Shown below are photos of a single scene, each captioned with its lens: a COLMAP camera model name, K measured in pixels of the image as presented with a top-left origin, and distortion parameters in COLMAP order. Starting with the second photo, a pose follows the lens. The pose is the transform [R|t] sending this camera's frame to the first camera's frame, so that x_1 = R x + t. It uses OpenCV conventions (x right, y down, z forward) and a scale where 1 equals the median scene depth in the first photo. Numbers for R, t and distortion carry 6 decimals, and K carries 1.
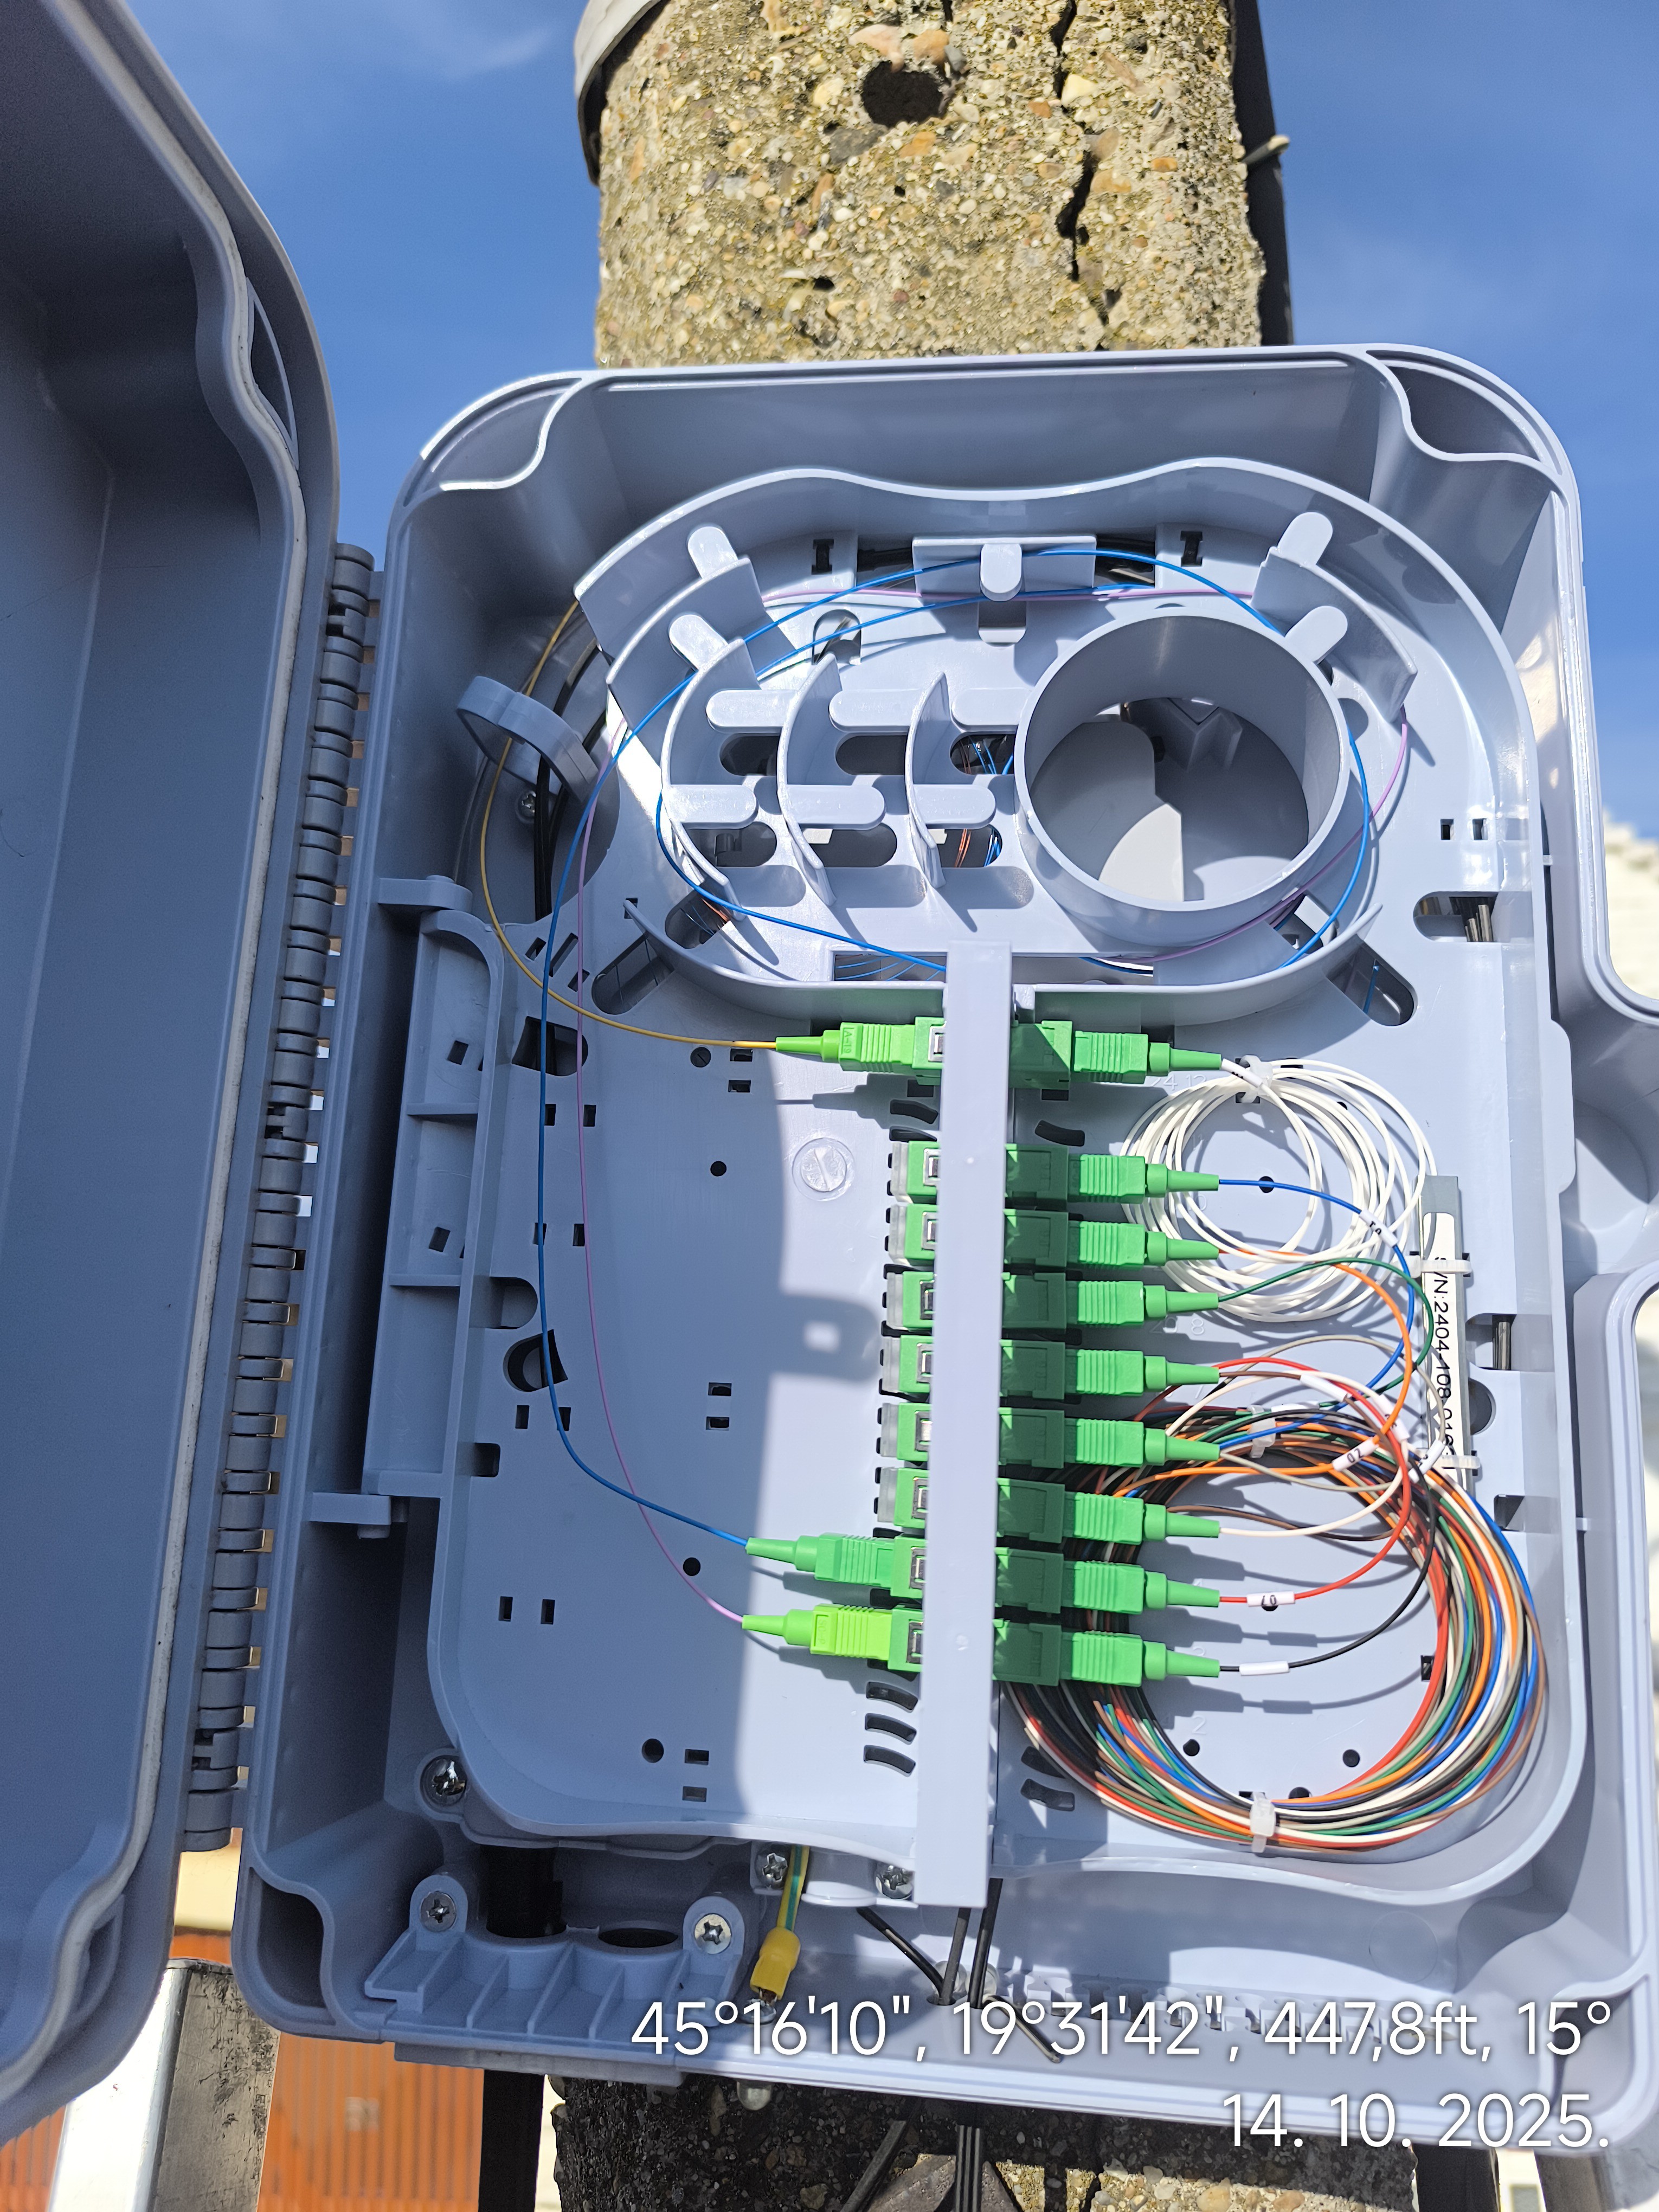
lens RADIAL K [[1568.9, 0, 828.2], [0, 1568.9, 1107.4], [0, 0, 1]] dist [-0.033423, -0.012008]
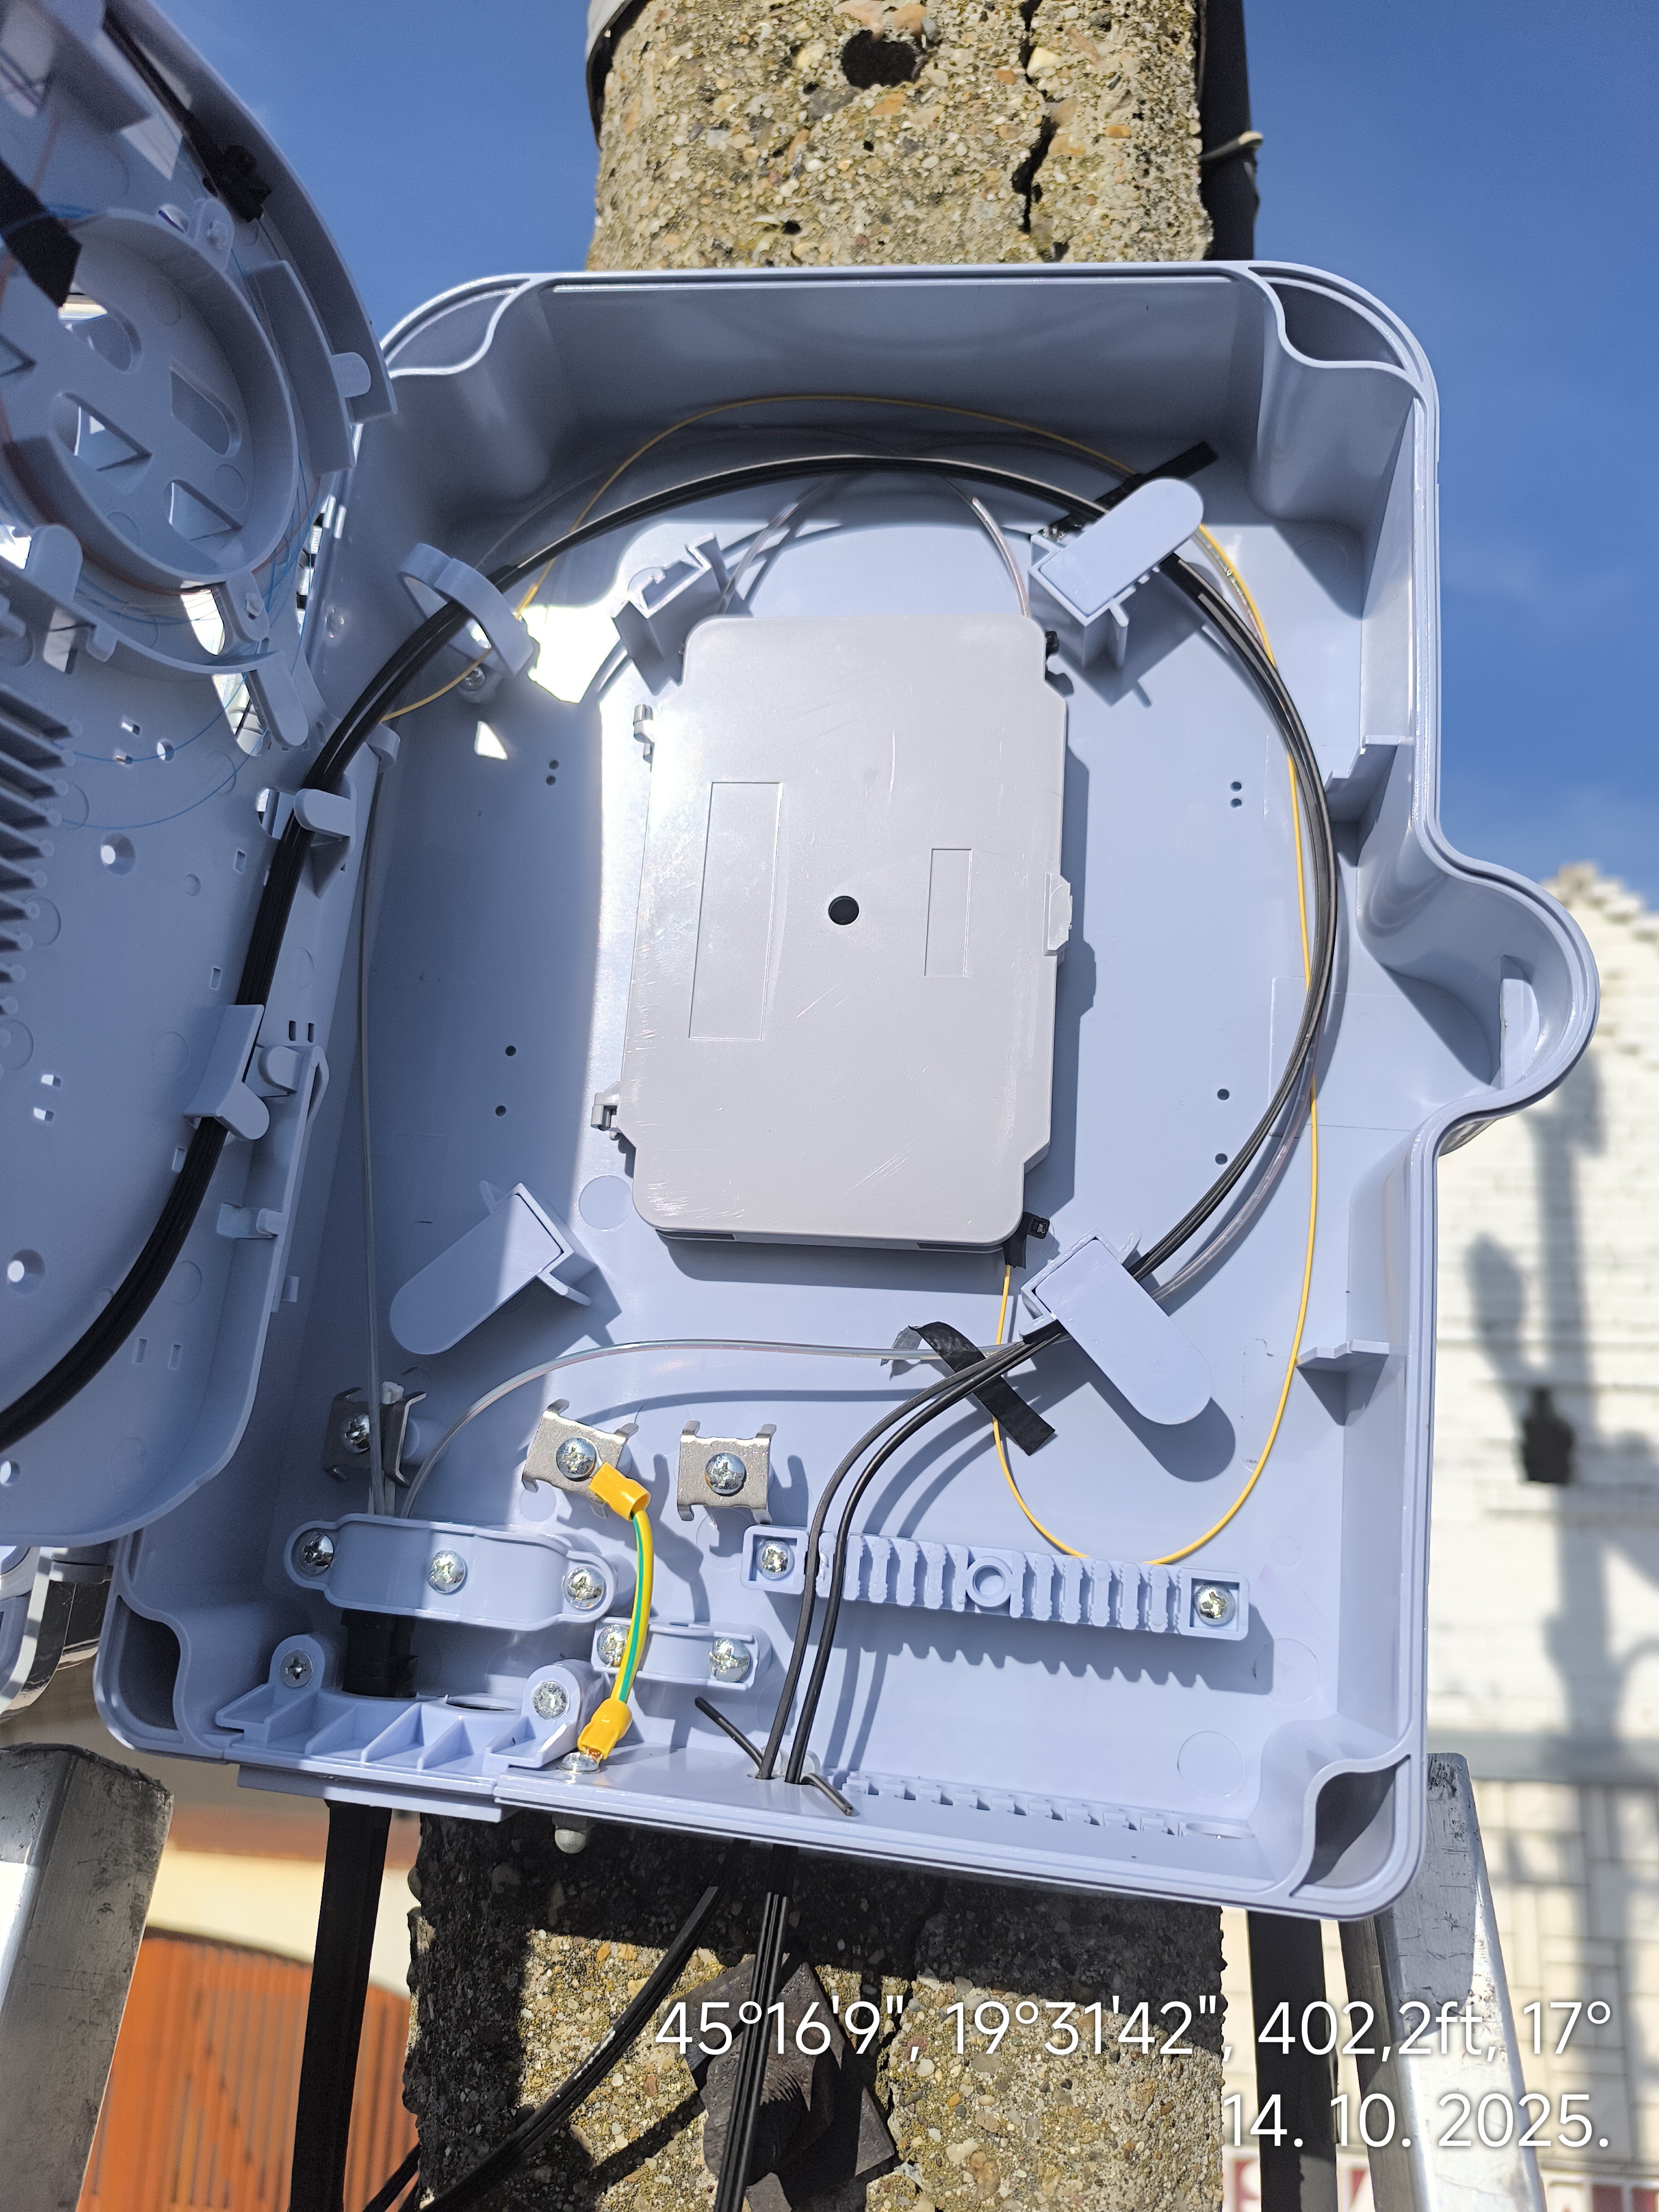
lens RADIAL K [[1568.9, 0, 815.8], [0, 1568.9, 1117.2], [0, 0, 1]] dist [-0.033423, -0.012008]
pose [[0.997957, 0.059440, -0.023418, 0.075936], [-0.060012, 0.997896, -0.024534, 0.105559], [0.021911, 0.025890, 0.999425, -0.047974]]
